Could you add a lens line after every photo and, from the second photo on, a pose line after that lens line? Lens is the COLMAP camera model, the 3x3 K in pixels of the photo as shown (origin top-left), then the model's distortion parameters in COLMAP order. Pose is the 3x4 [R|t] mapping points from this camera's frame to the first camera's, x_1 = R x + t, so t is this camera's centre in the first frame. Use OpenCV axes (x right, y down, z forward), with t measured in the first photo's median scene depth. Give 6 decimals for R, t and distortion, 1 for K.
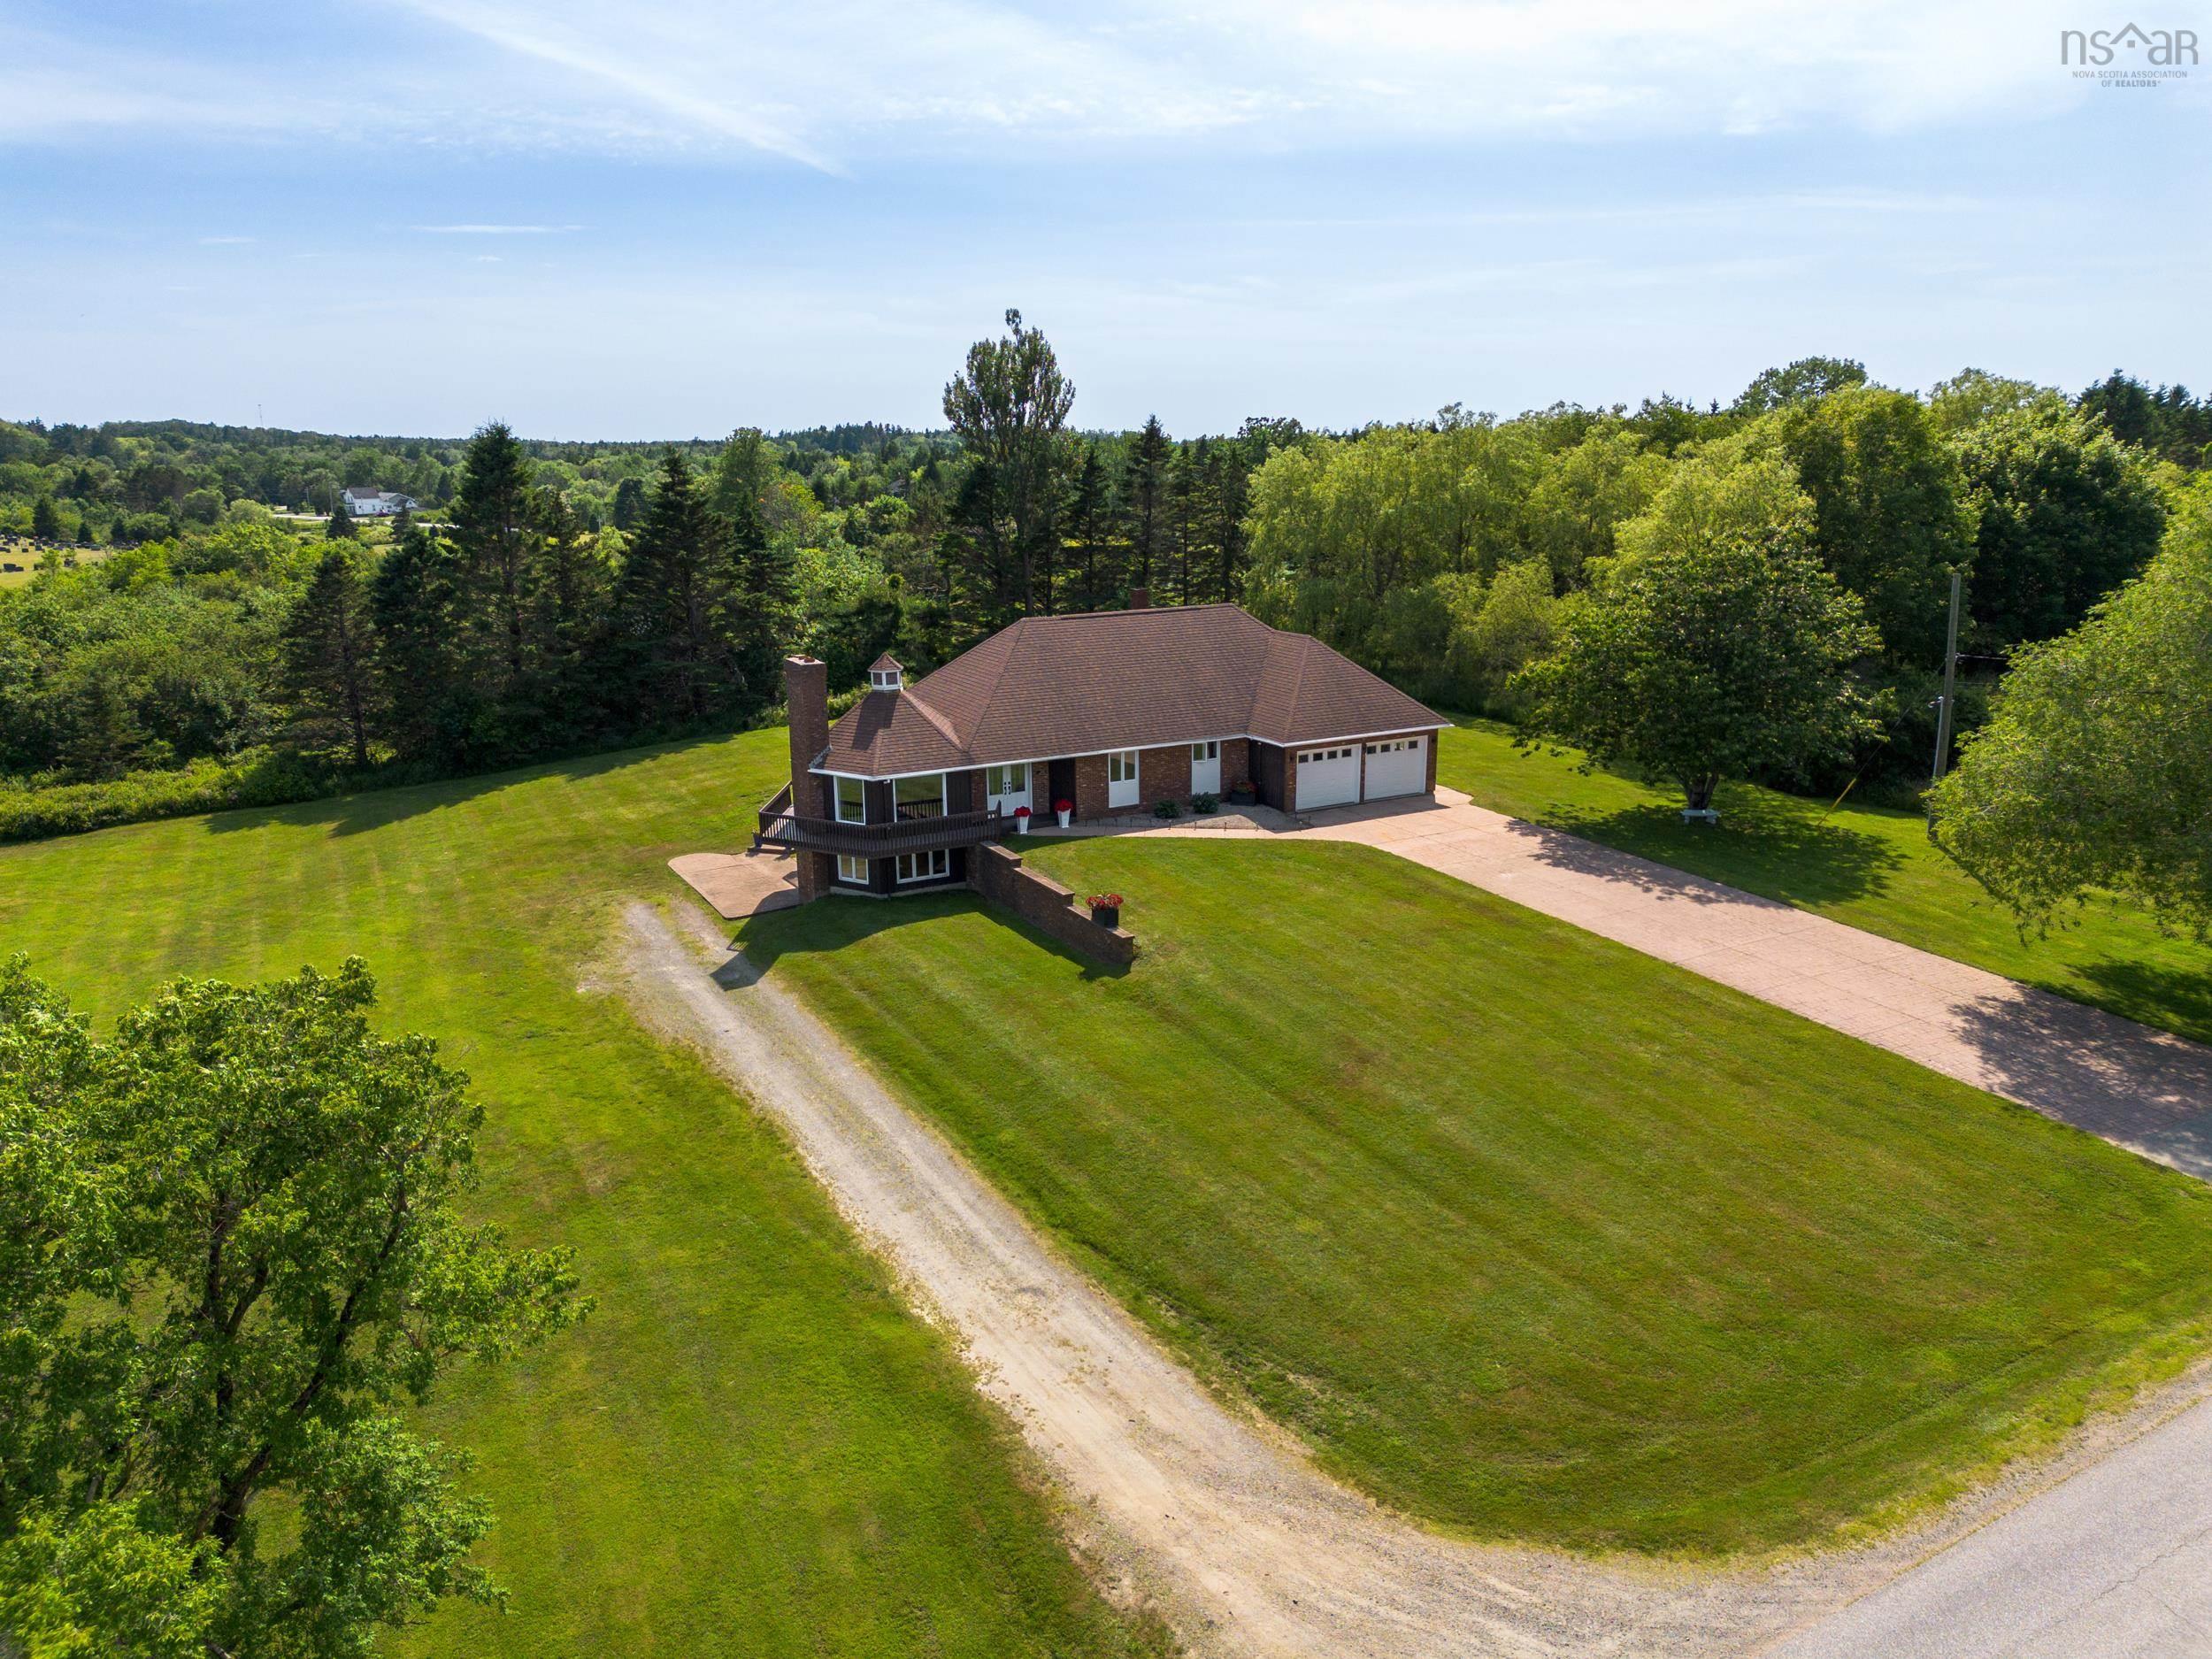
lens RADIAL K [[1526.2, 0, 1106.0], [0, 1526.2, 829.5], [0, 0, 1]] dist [0.058785, -0.053767]
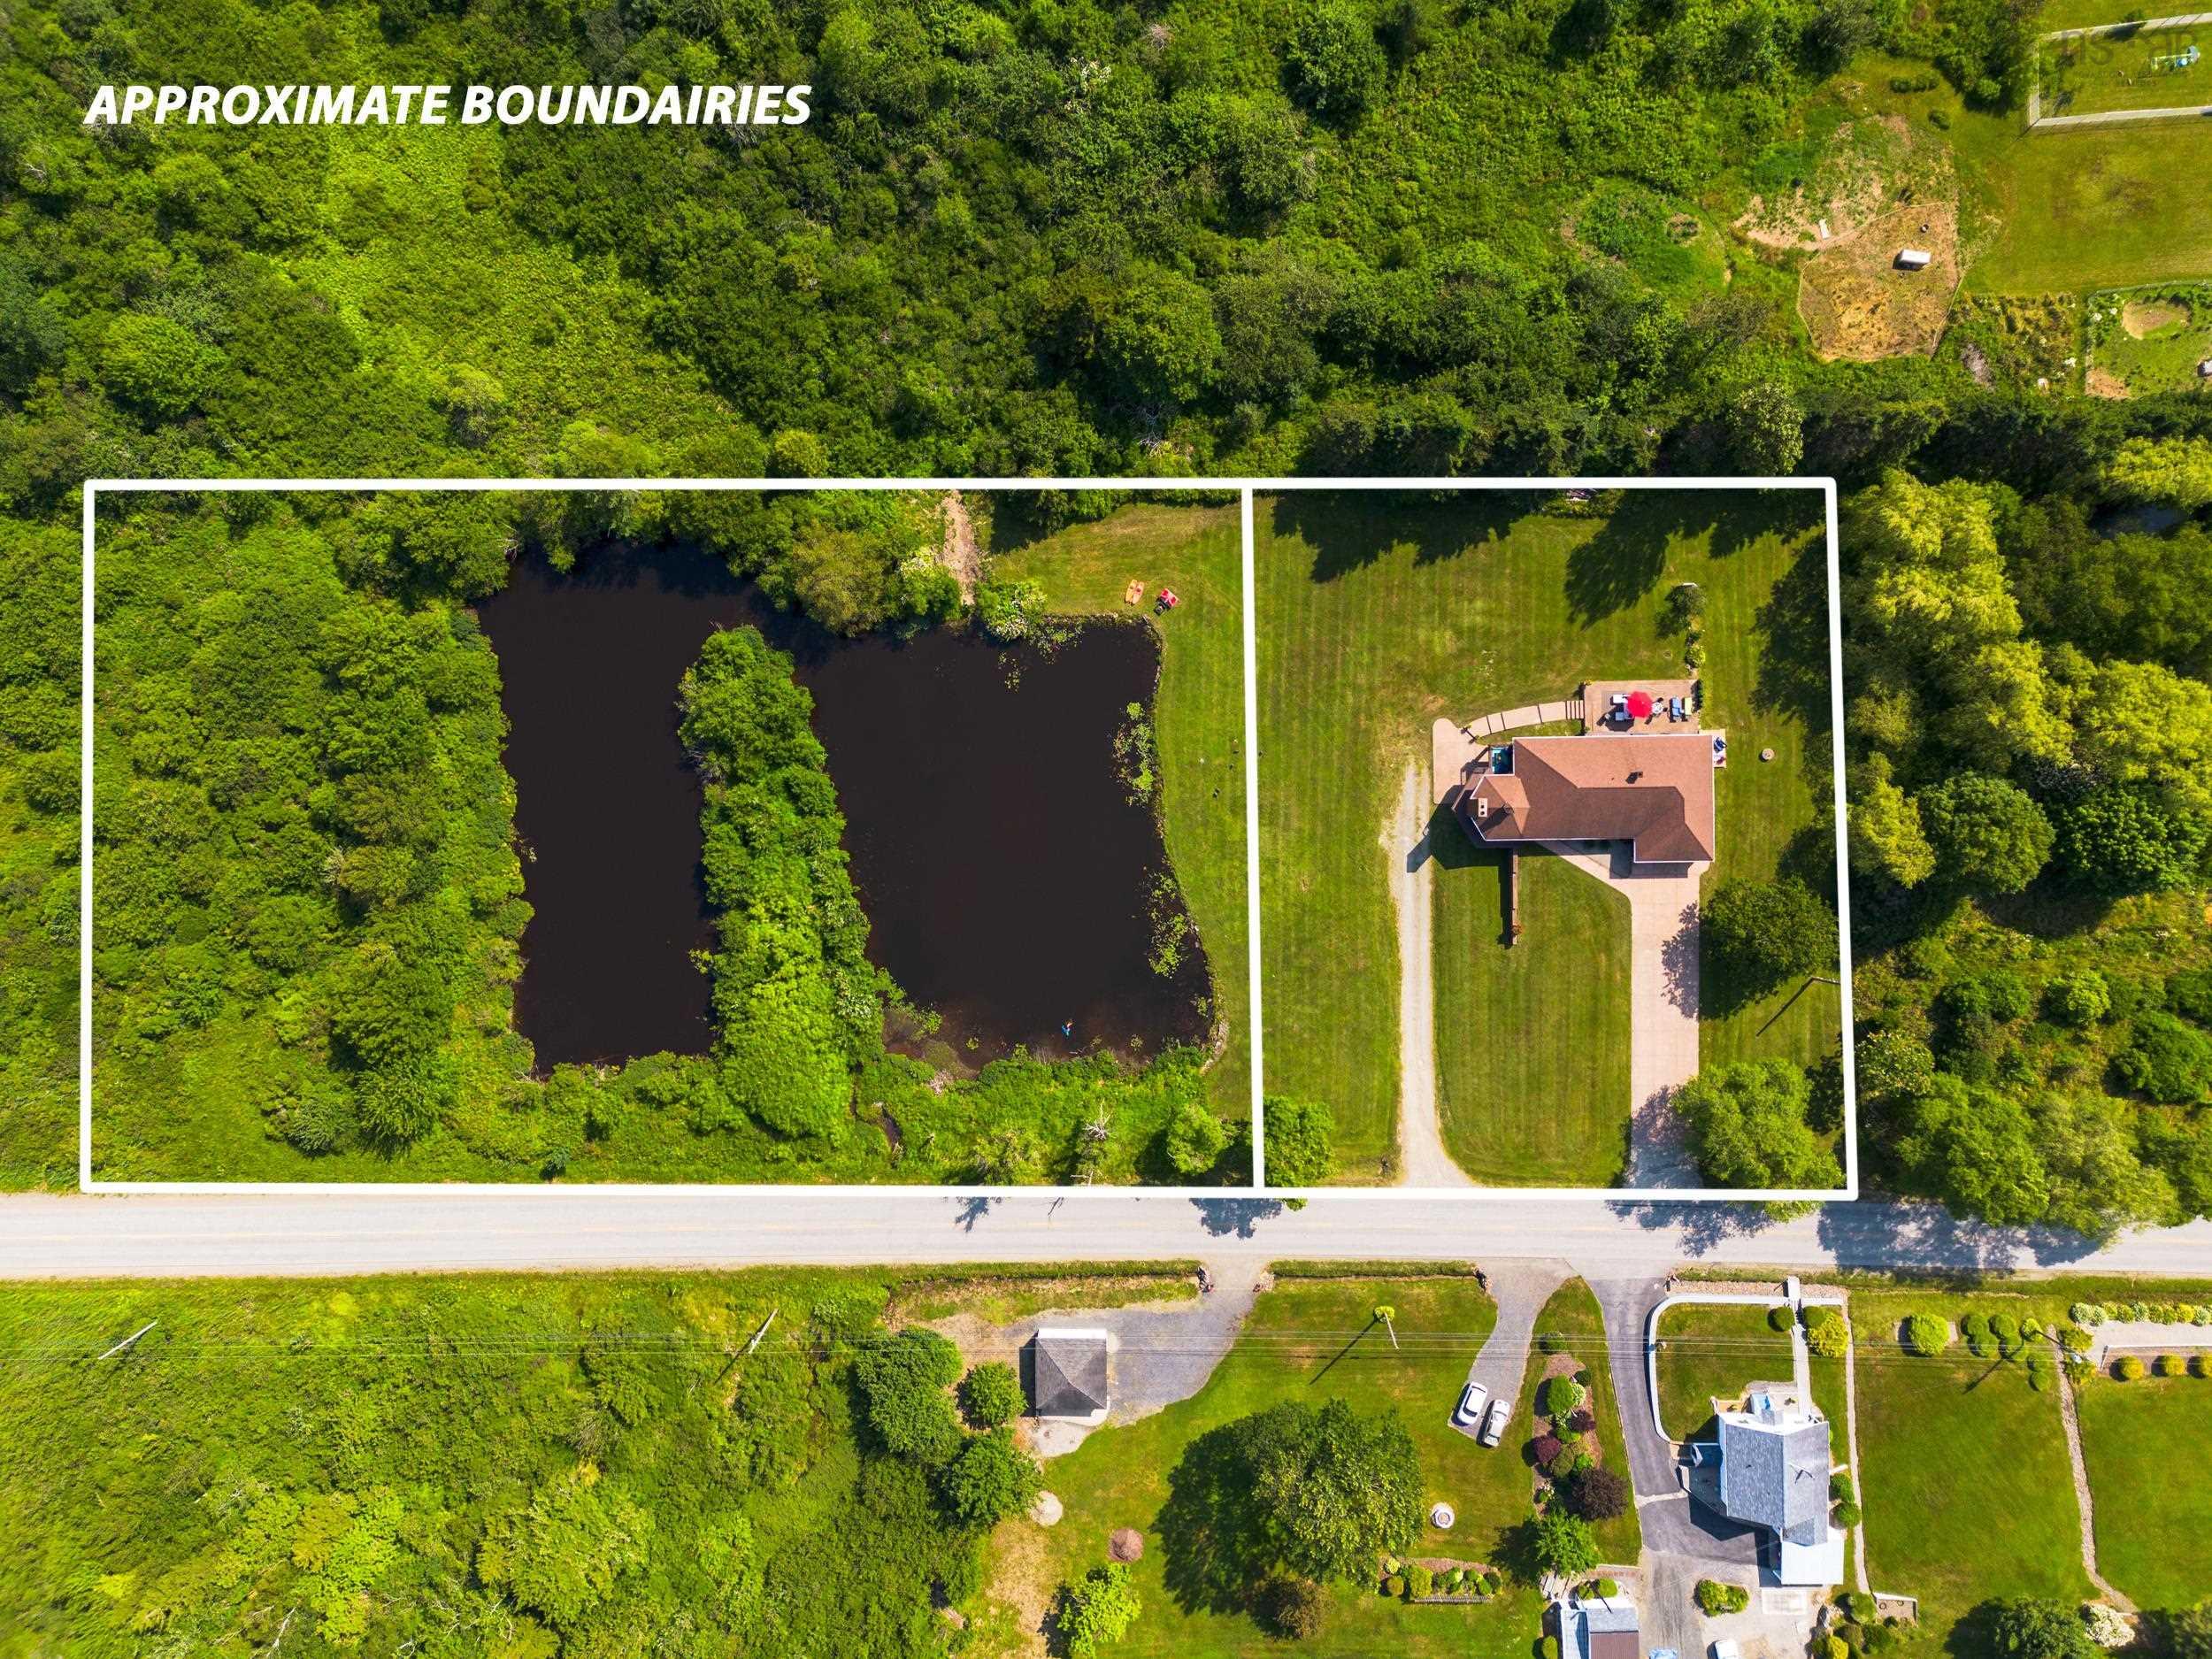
lens RADIAL K [[1526.2, 0, 1106.0], [0, 1526.2, 829.5], [0, 0, 1]] dist [0.058785, -0.053767]
pose [[0.878809, 0.476902, -0.016118, -0.692748], [-0.096685, 0.211041, 0.972684, -2.651230], [0.467276, -0.853245, 0.231574, -0.052496]]
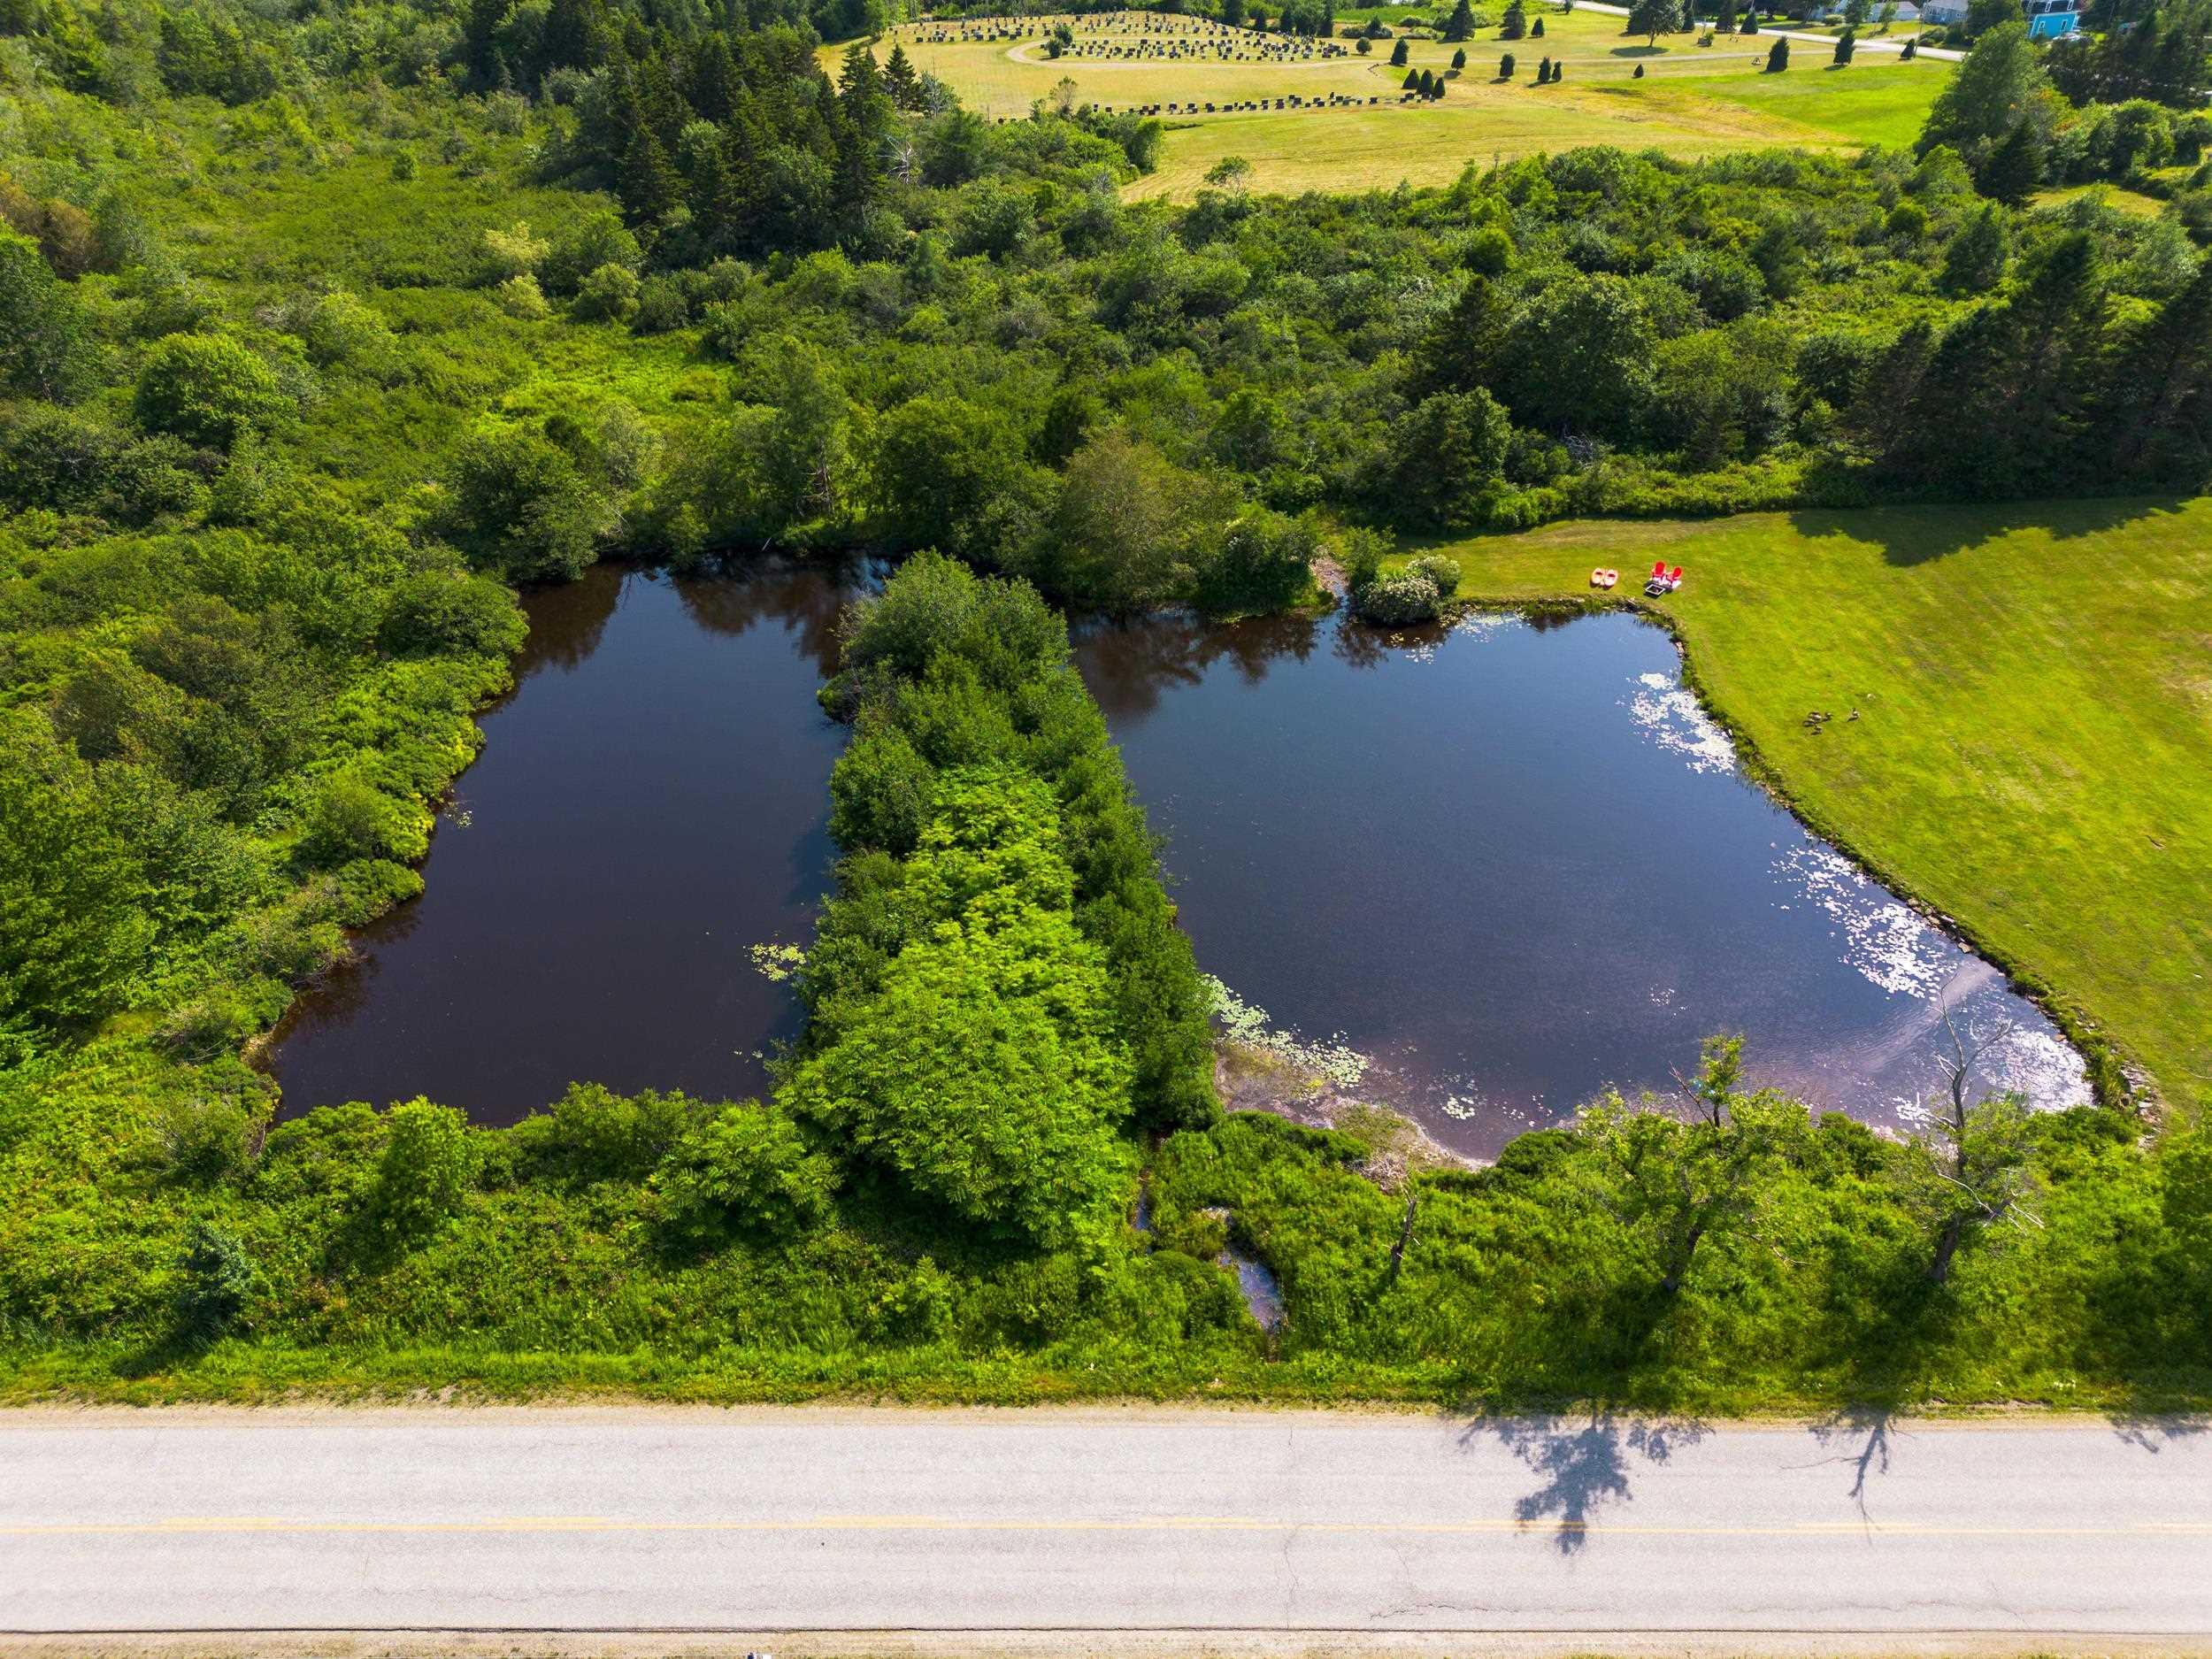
lens RADIAL K [[1526.2, 0, 1106.0], [0, 1526.2, 829.5], [0, 0, 1]] dist [0.058785, -0.053767]
pose [[0.867152, 0.286670, -0.407269, -0.597468], [-0.125885, 0.917343, 0.377669, -0.264124], [0.481872, -0.276227, 0.831564, -0.820196]]
